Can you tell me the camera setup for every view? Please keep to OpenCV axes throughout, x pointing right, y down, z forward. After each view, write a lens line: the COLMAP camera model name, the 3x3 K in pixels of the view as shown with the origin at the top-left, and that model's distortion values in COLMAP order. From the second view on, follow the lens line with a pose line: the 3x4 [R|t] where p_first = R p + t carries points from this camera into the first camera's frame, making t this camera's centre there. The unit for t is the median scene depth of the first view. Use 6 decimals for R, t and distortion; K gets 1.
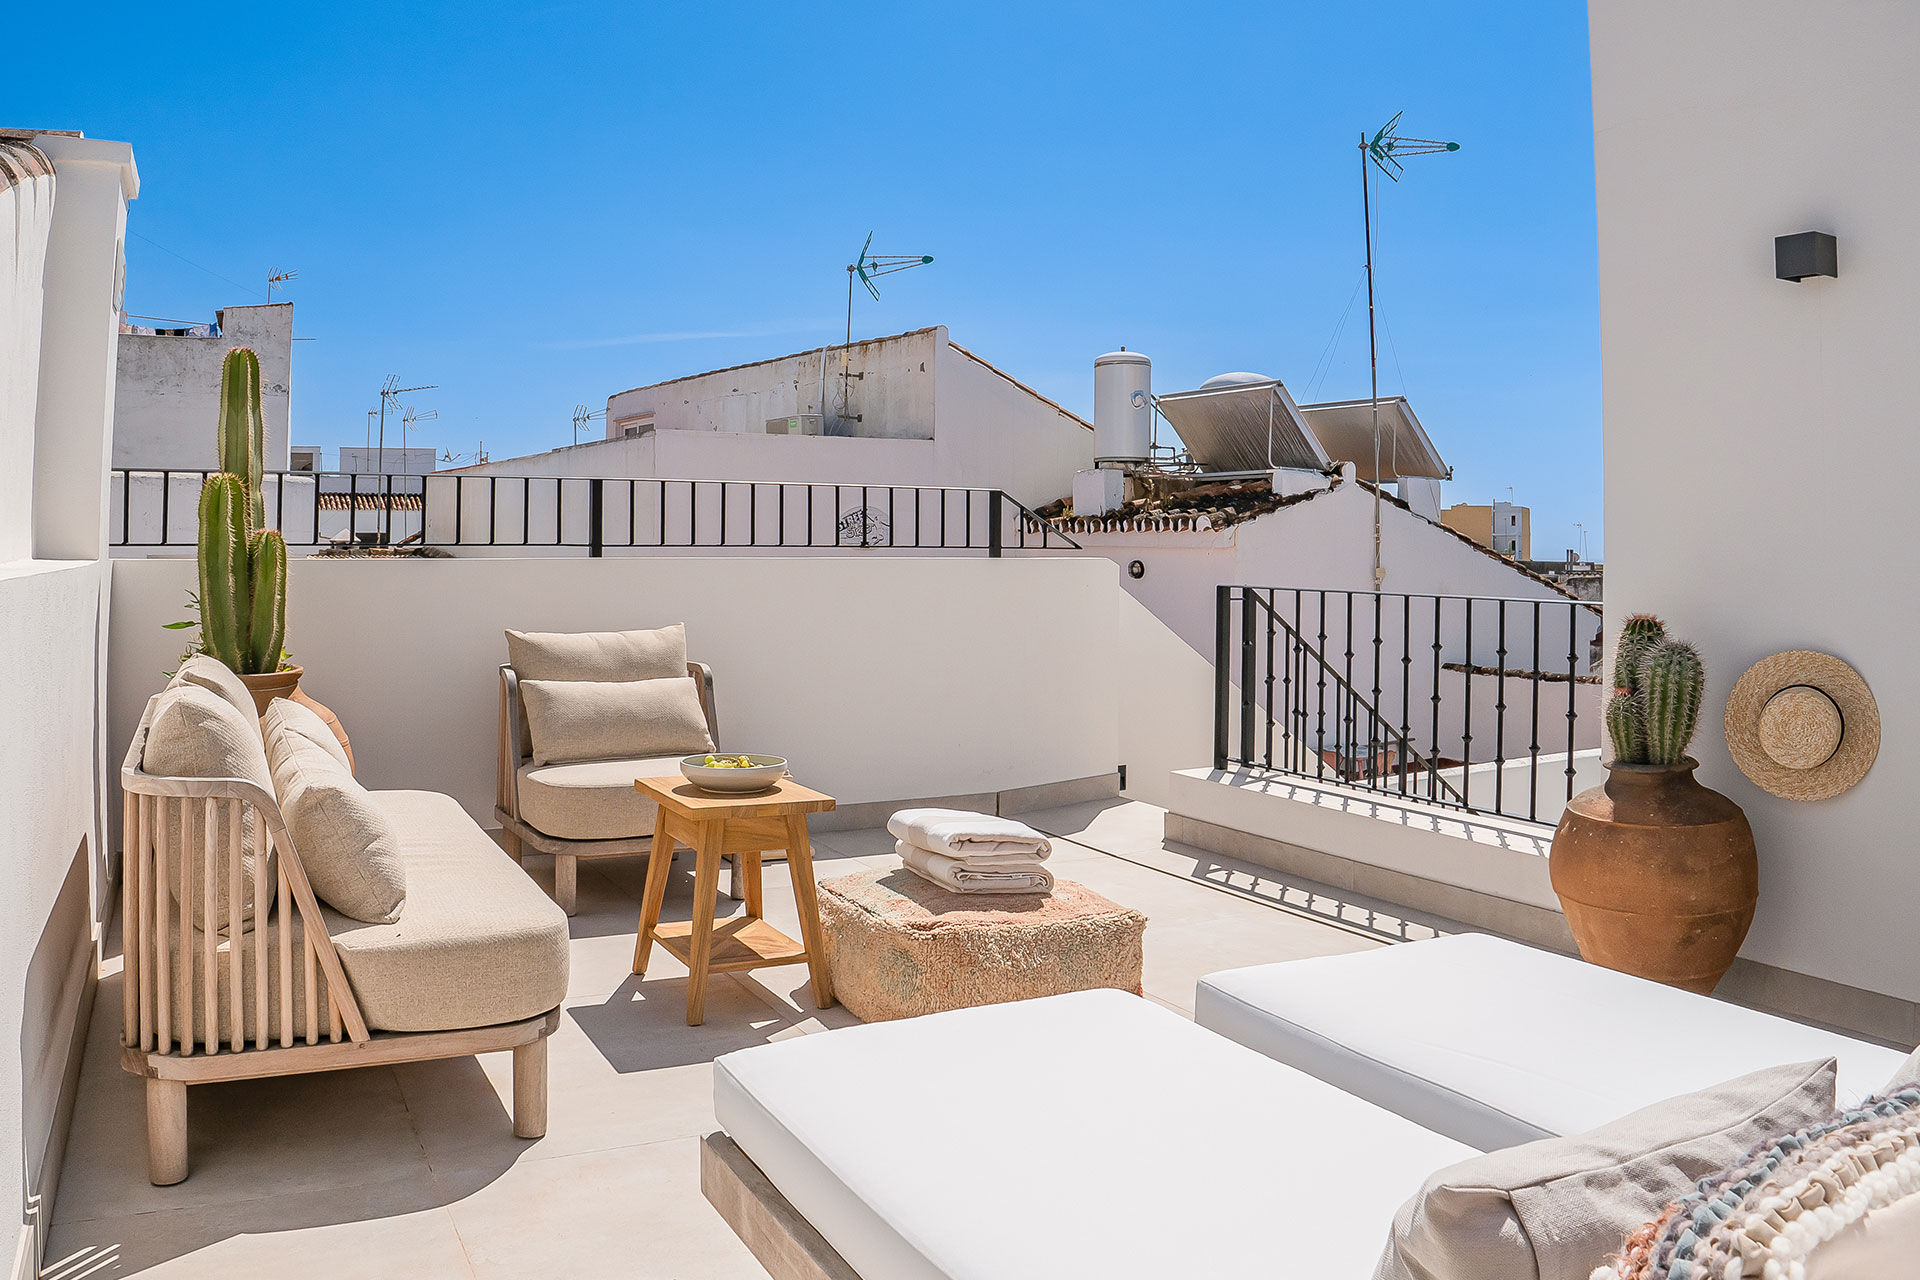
lens RADIAL K [[1533.3, 0, 958.5], [0, 1533.3, 614.5], [0, 0, 1]] dist [-0.152092, 0.004760]
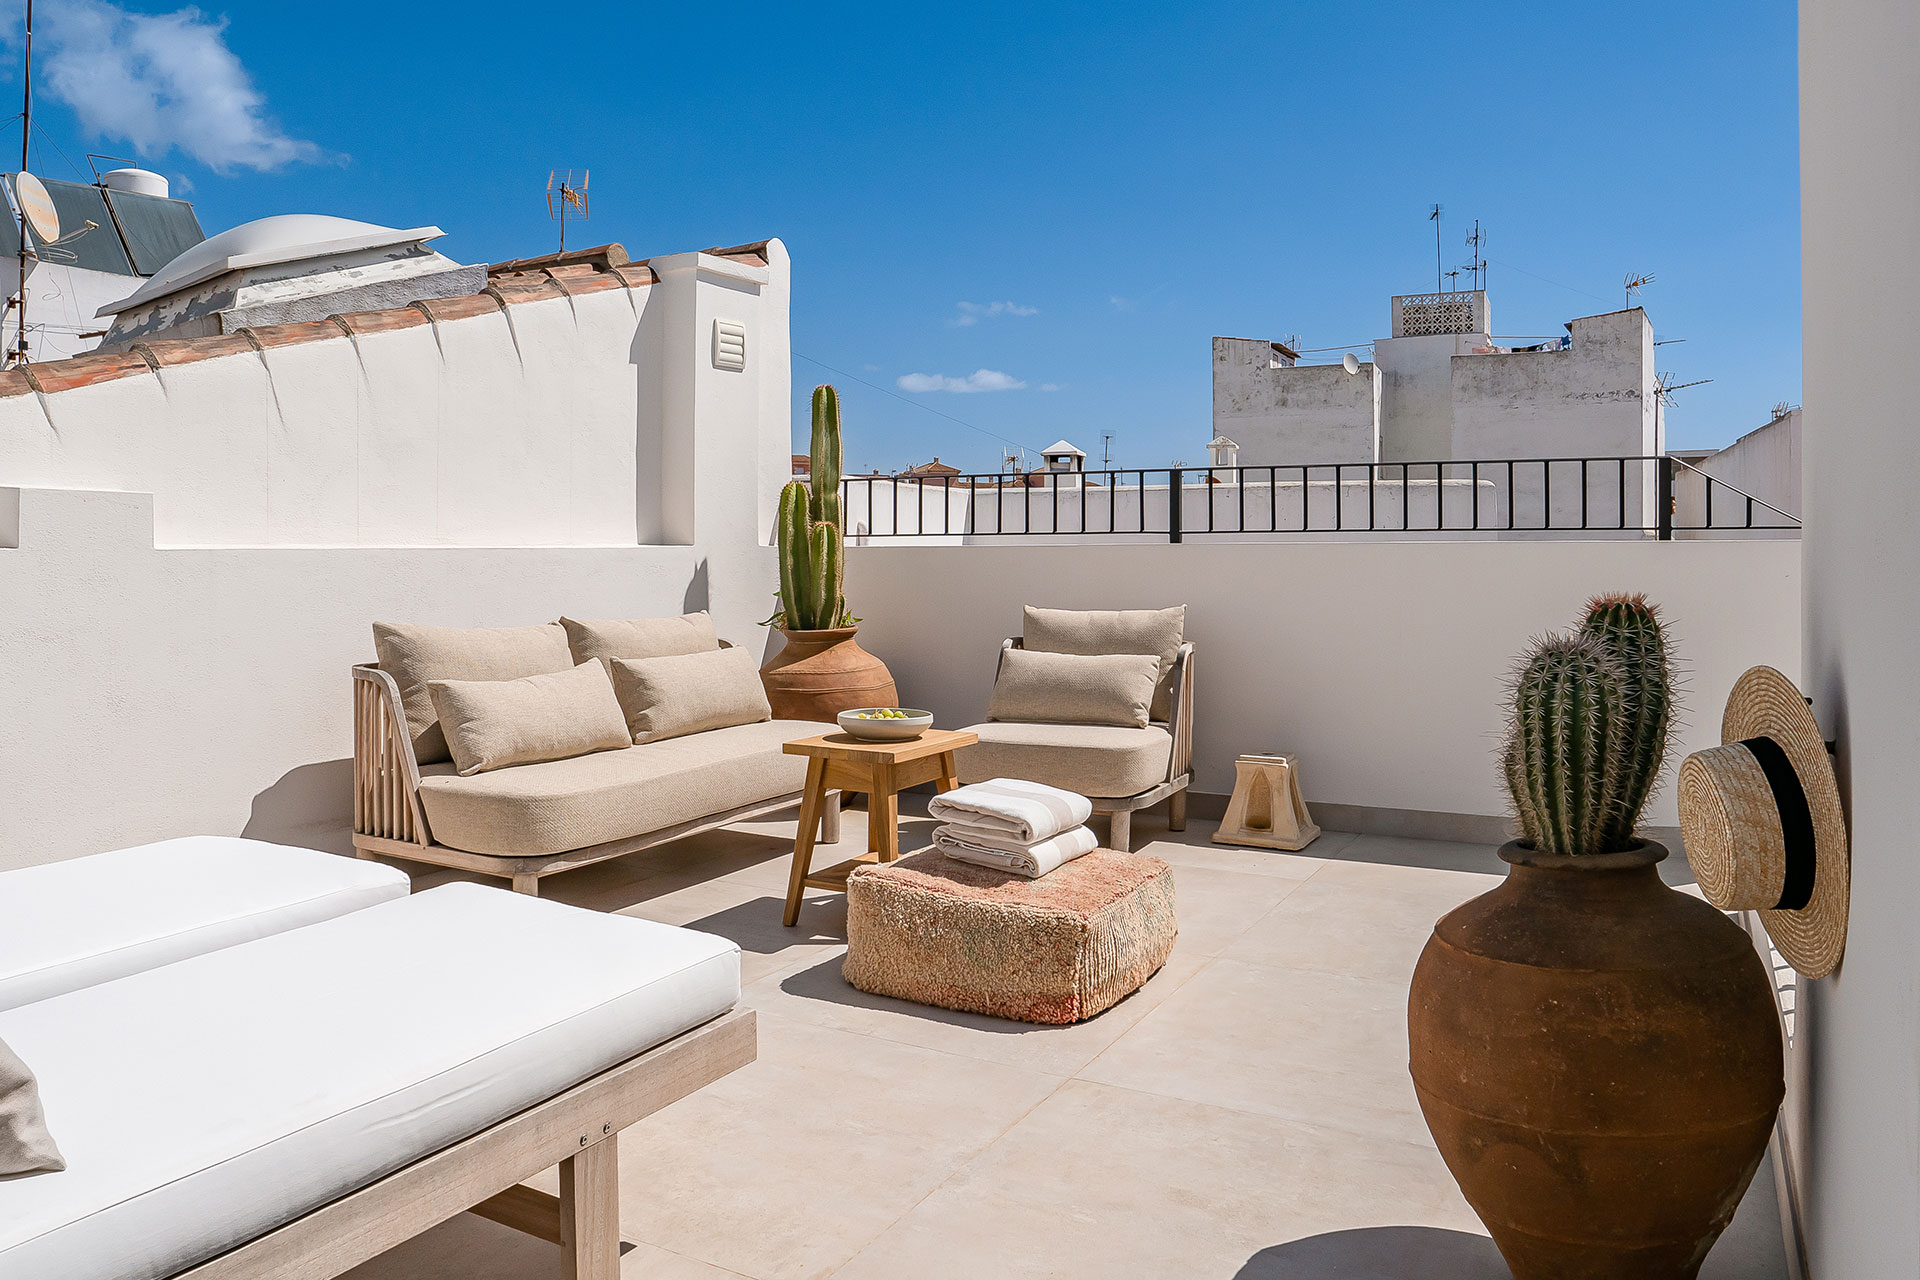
lens RADIAL K [[1475.0, 0, 960.0], [0, 1475.0, 640.0], [0, 0, 1]] dist [-0.077133, 0.008265]
pose [[0.487191, 0.037439, -0.872493, 0.647709], [-0.027652, 0.999241, 0.027438, 0.006555], [0.872858, 0.010759, 0.487857, 0.391971]]
